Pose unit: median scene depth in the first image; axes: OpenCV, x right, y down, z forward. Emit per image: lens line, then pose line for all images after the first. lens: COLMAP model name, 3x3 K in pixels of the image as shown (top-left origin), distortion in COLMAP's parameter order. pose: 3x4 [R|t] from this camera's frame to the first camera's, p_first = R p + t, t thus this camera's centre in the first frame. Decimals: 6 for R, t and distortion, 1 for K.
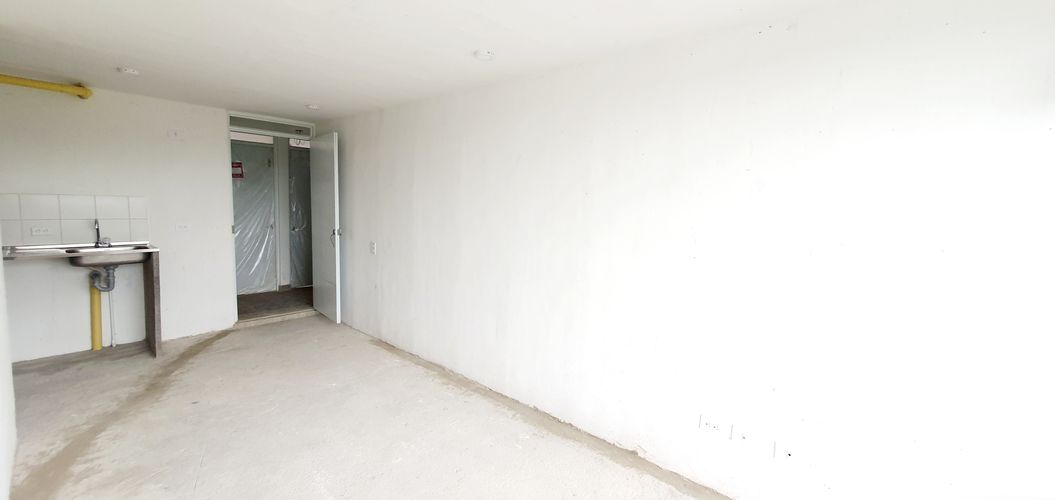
lens RADIAL K [[422.3, 0, 527.2], [0, 422.3, 238.0], [0, 0, 1]] dist [0.003069, -0.000459]
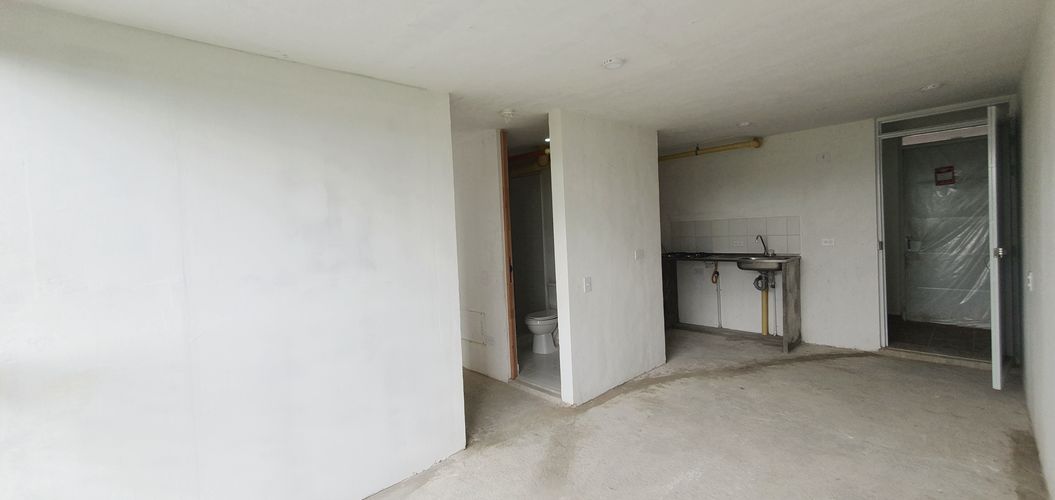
lens RADIAL K [[422.3, 0, 518.8], [0, 422.3, 245.8], [0, 0, 1]] dist [0.003069, -0.000459]
pose [[-0.126913, 0.024567, -0.991610, 0.431606], [-0.034355, 0.998985, 0.029147, -0.027161], [0.991319, 0.037766, -0.125940, 0.451827]]
